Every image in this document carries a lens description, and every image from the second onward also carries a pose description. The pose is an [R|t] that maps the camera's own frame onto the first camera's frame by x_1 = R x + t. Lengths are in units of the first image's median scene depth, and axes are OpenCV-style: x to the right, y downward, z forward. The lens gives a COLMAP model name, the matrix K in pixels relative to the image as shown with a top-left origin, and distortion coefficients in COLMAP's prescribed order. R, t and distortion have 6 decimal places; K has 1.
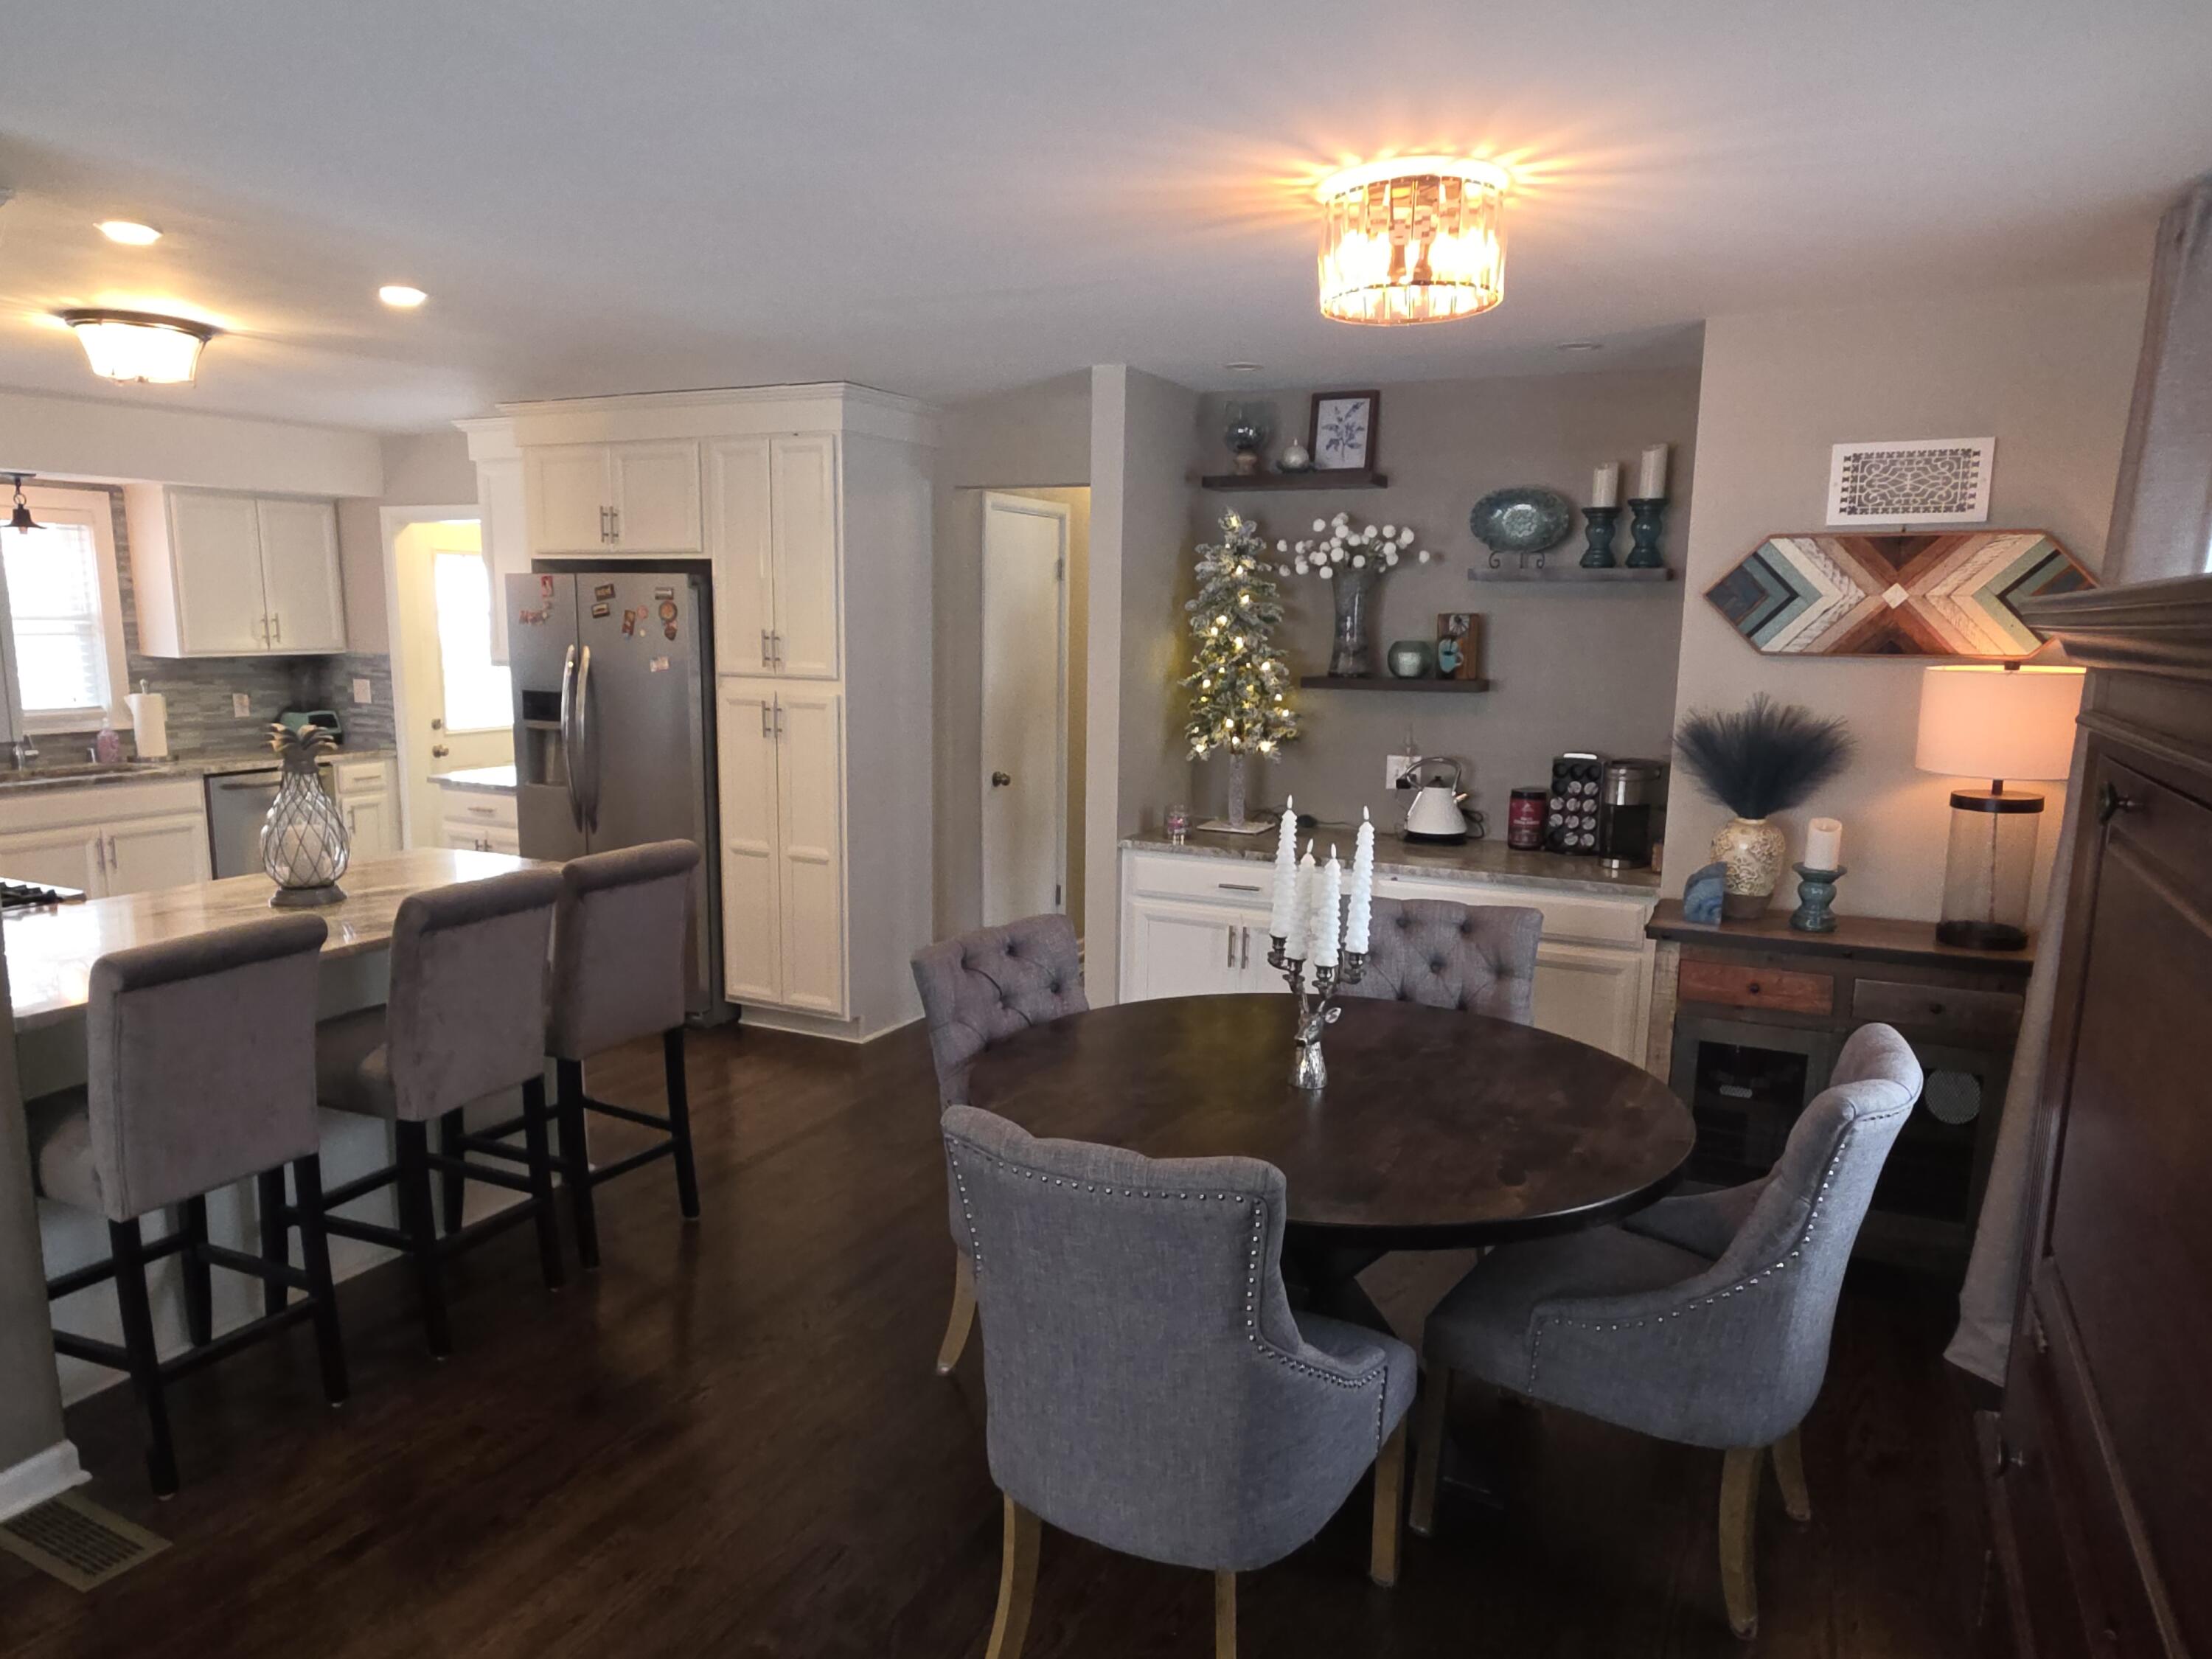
lens RADIAL K [[1434.4, 0, 1113.6], [0, 1434.4, 860.0], [0, 0, 1]] dist [0.001620, -0.000504]
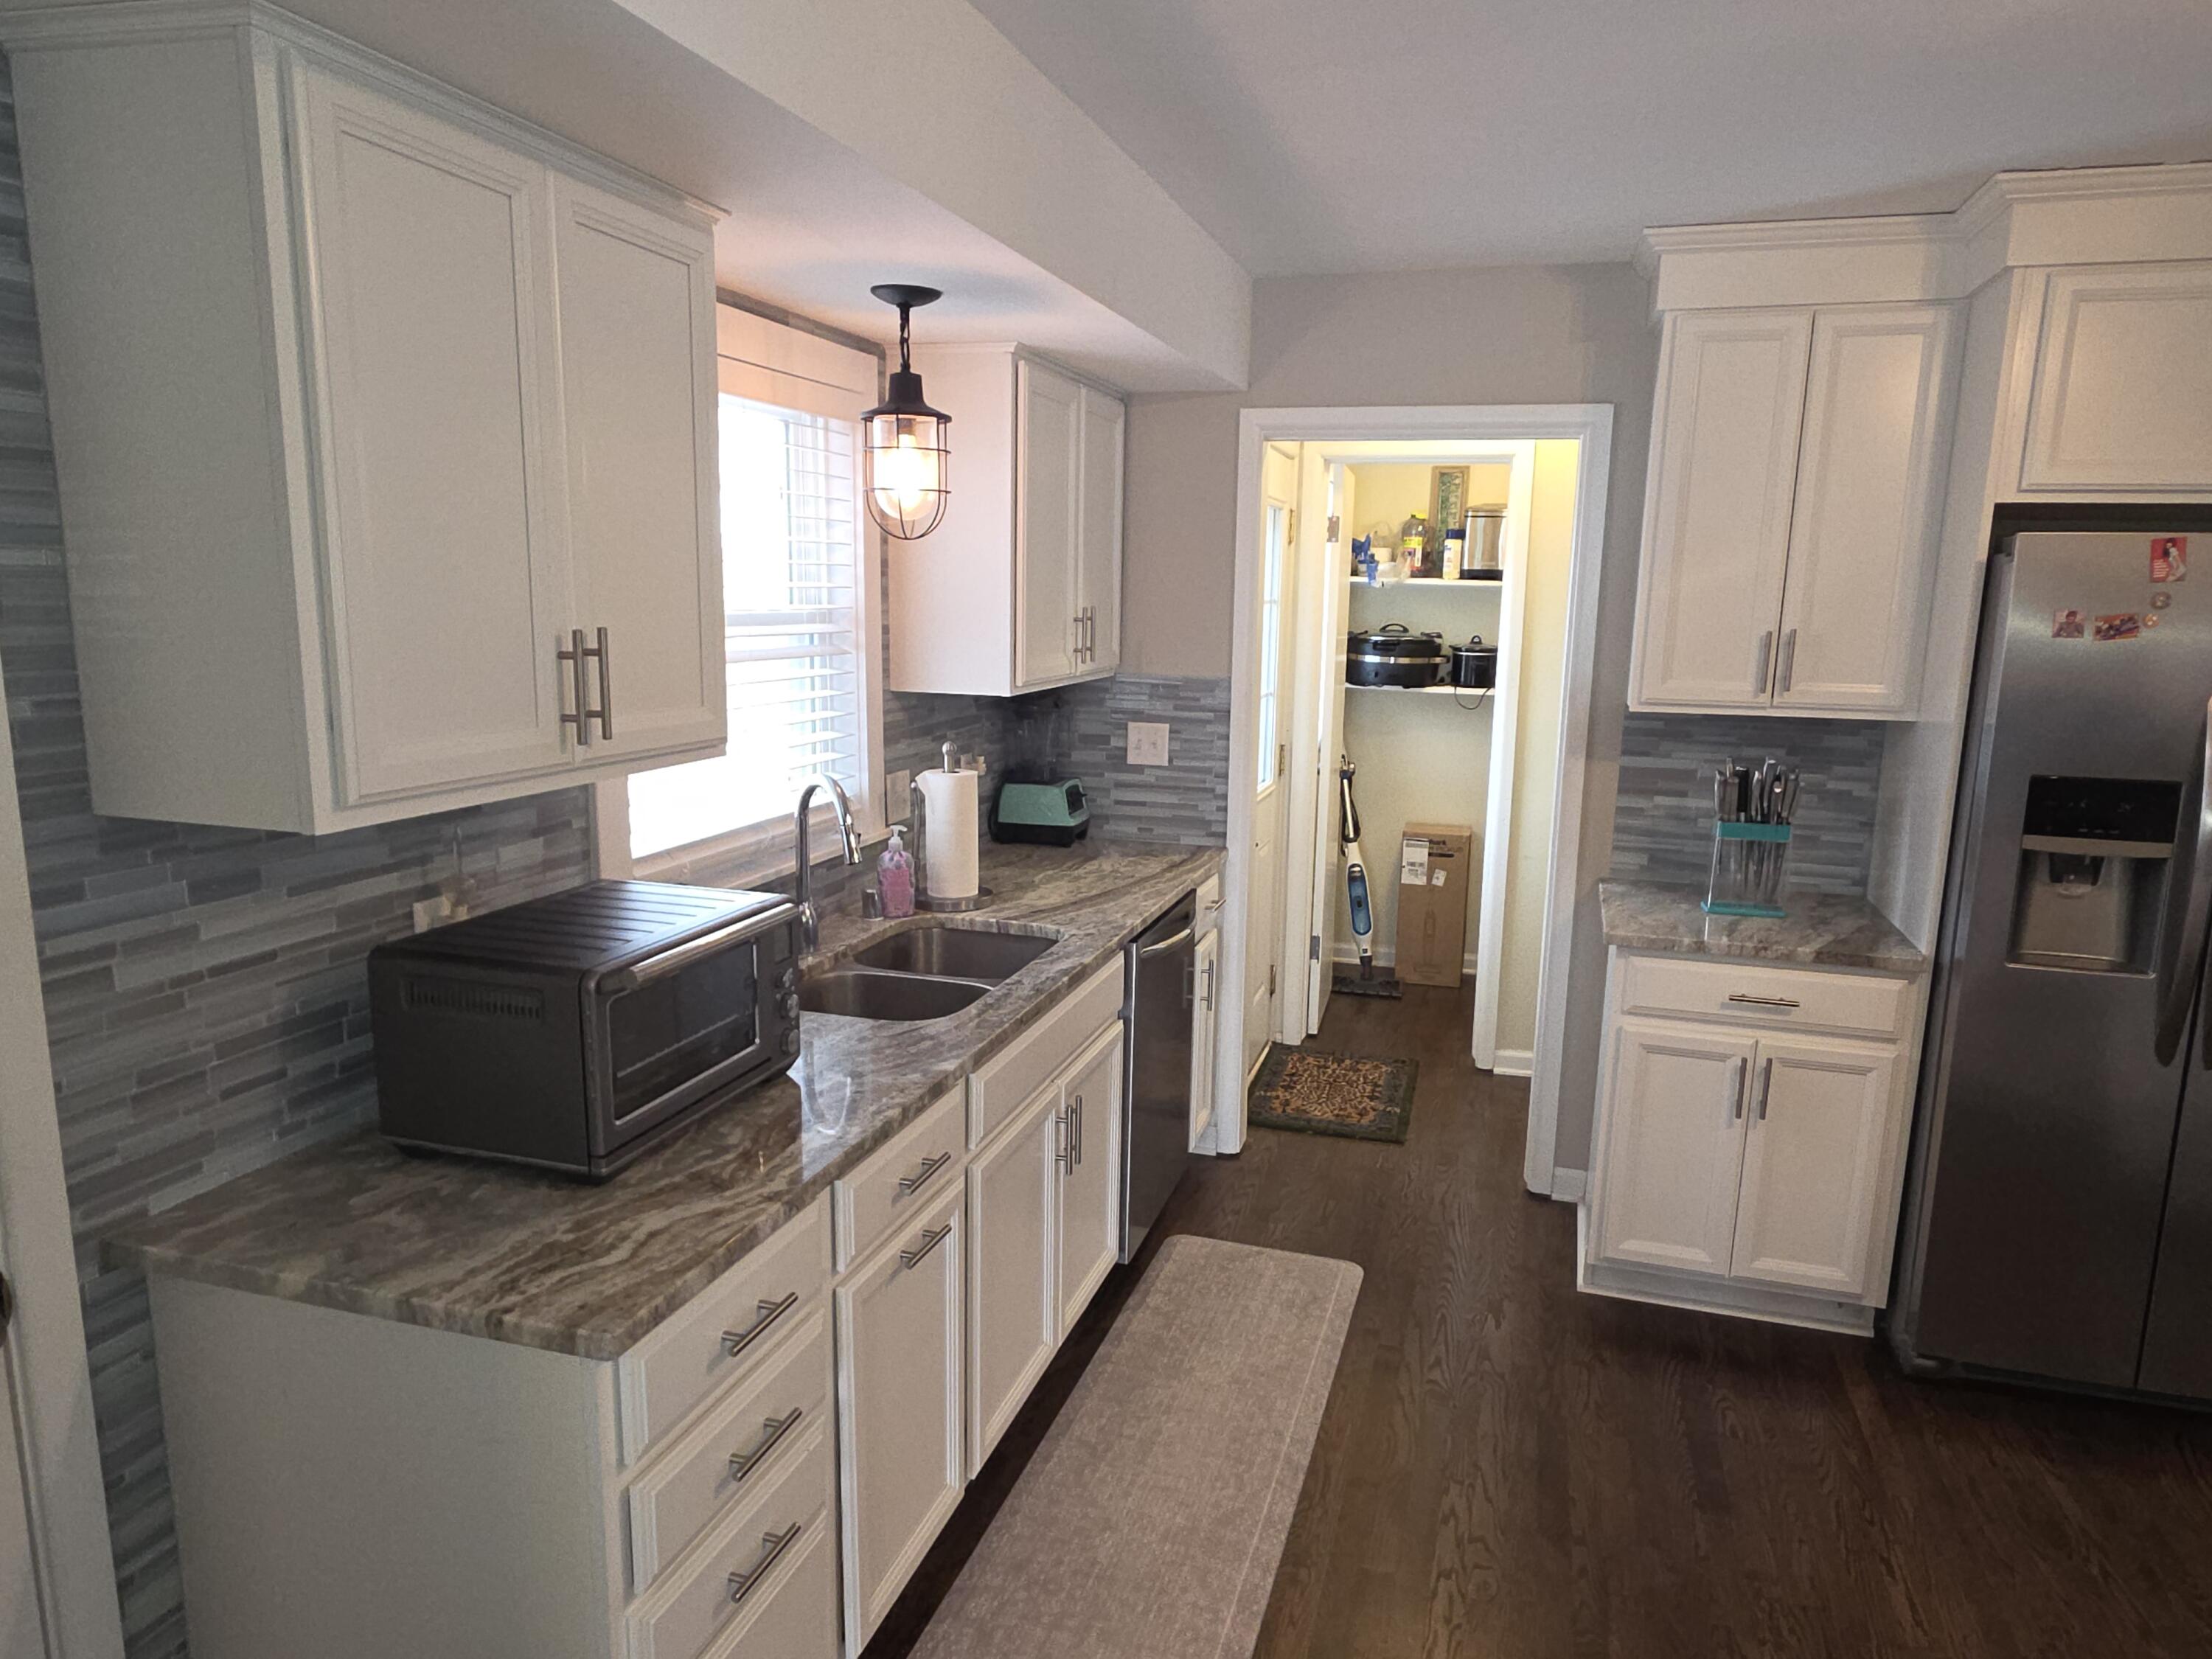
lens RADIAL K [[1434.4, 0, 1113.6], [0, 1434.4, 860.0], [0, 0, 1]] dist [0.001620, -0.000504]
pose [[0.985192, -0.030362, 0.168748, -0.826244], [0.026591, 0.999345, 0.024562, -0.113614], [-0.169383, -0.019712, 0.985353, 0.595980]]
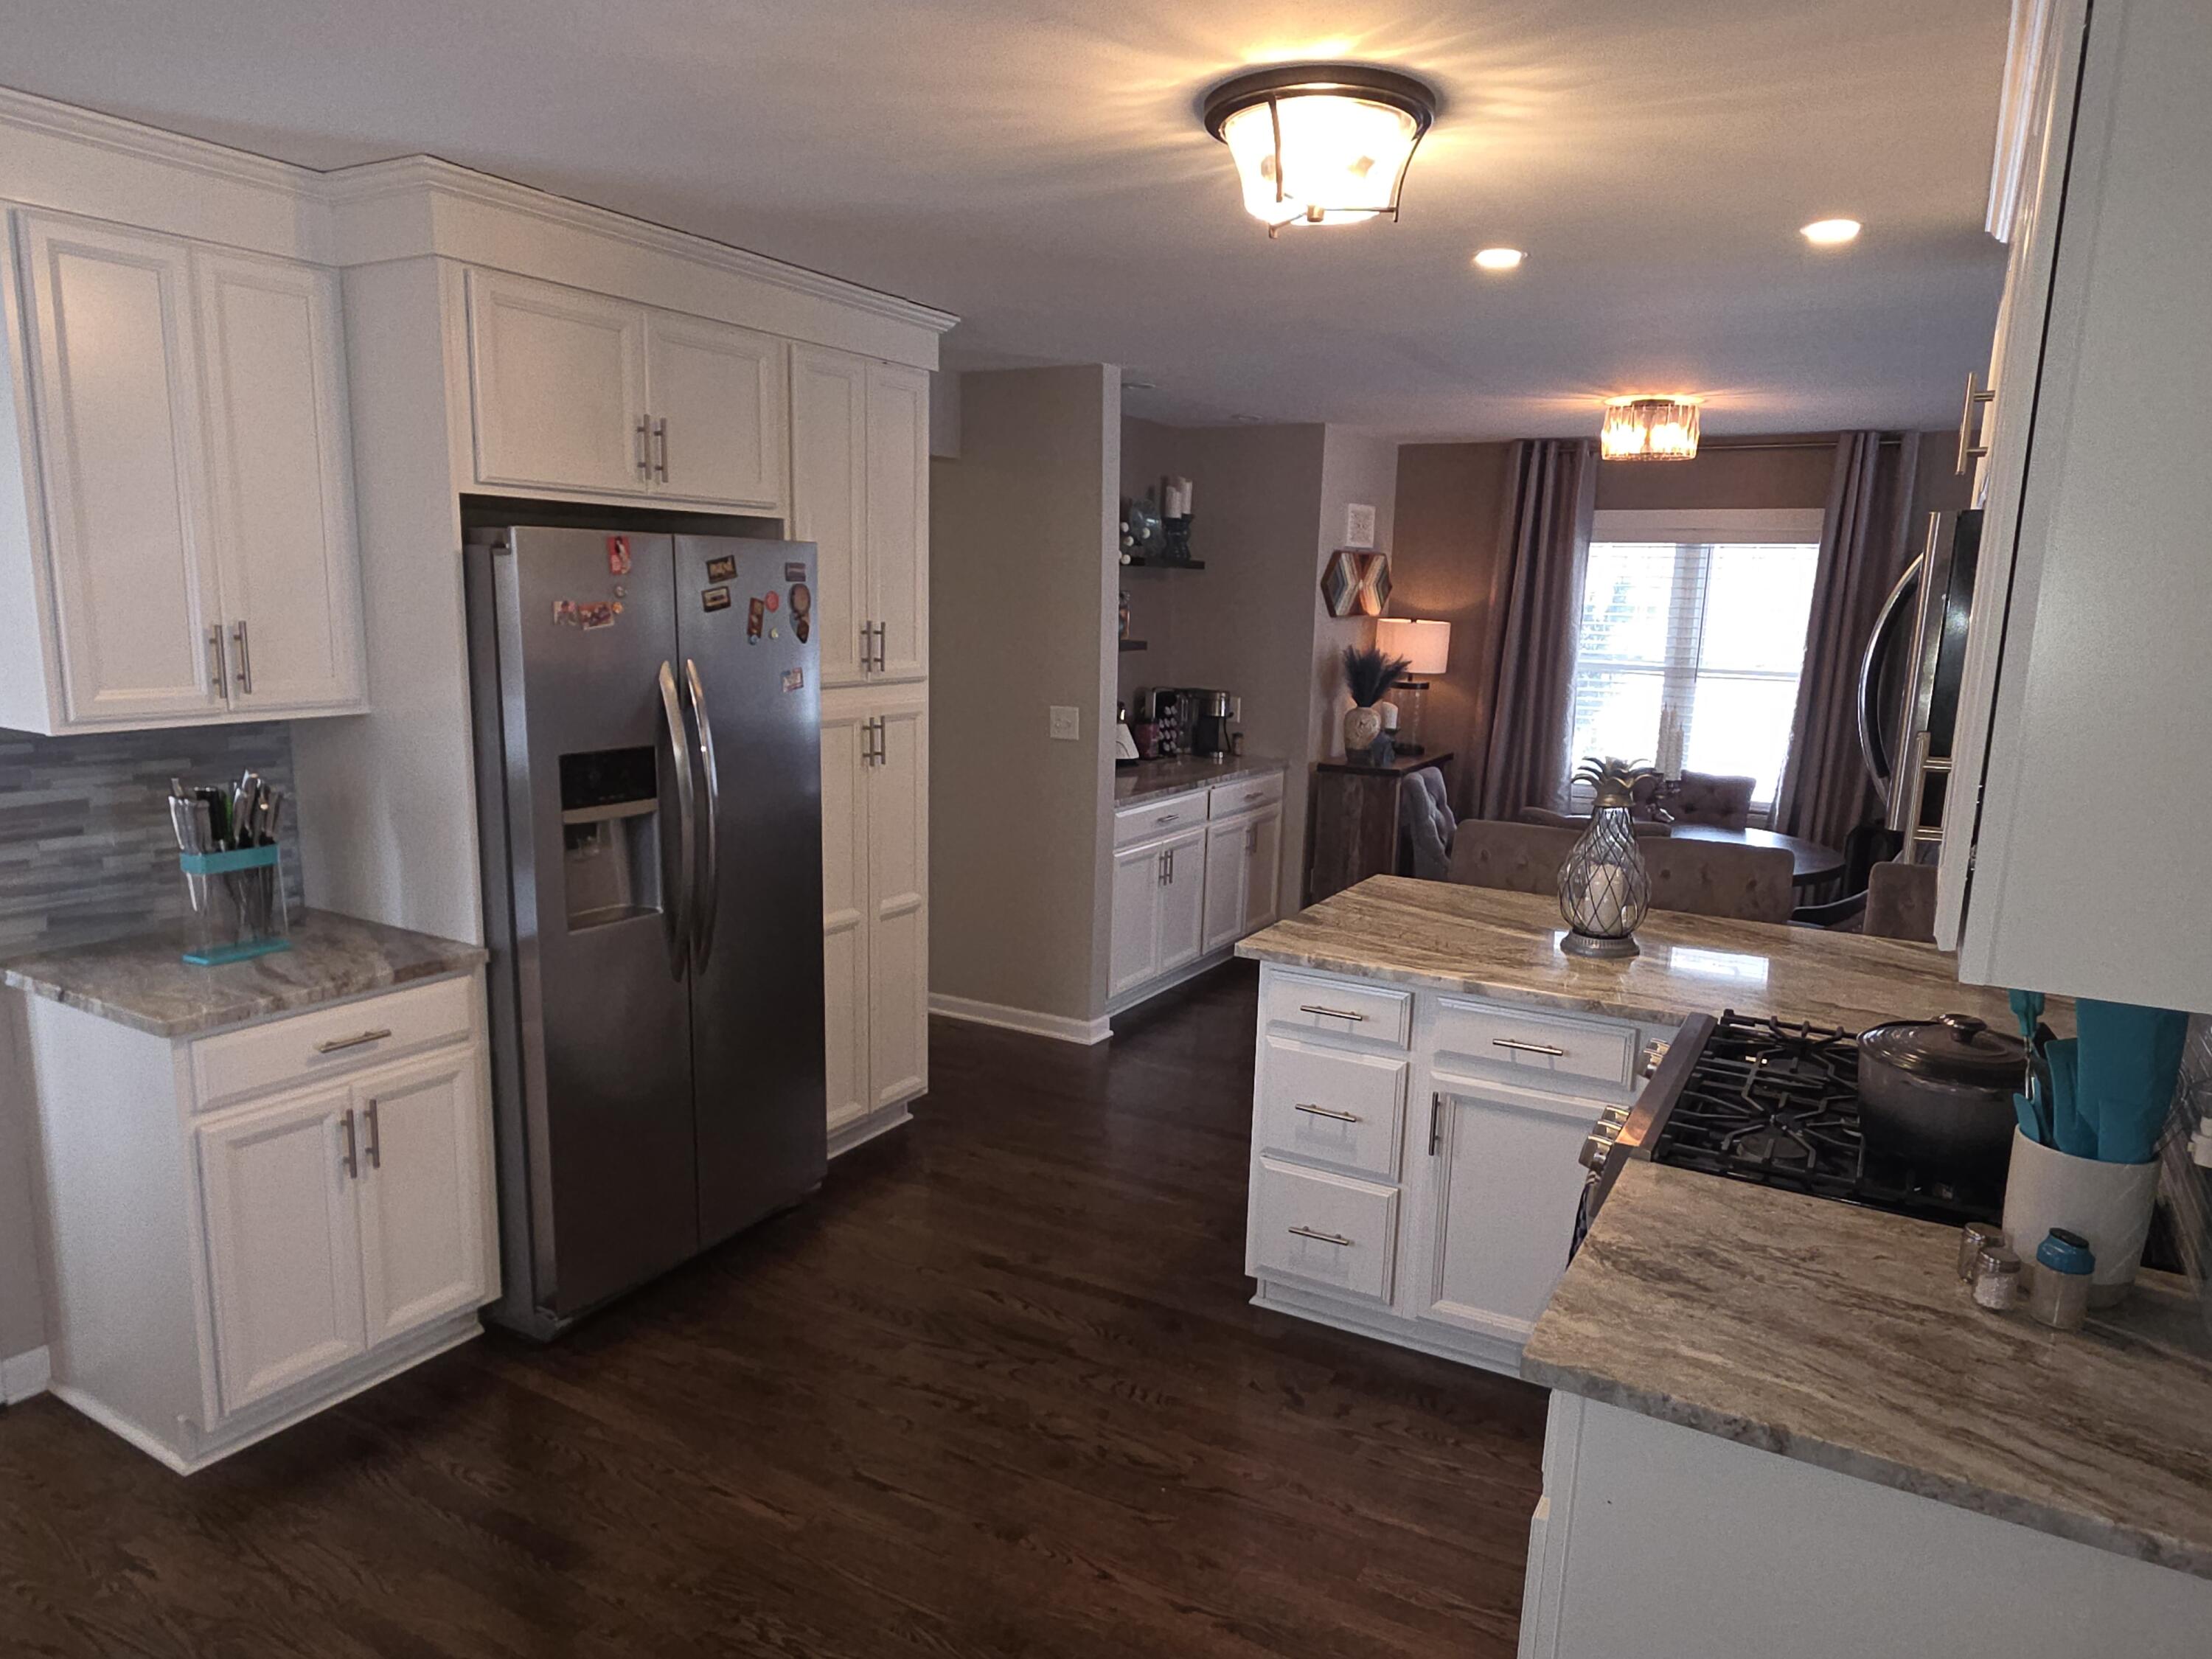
lens RADIAL K [[1434.4, 0, 1113.6], [0, 1434.4, 860.0], [0, 0, 1]] dist [0.001620, -0.000504]
pose [[0.058533, -0.201038, 0.977833, -0.942655], [0.139518, 0.971547, 0.191394, -0.157740], [-0.988488, 0.125222, 0.084916, 0.790226]]
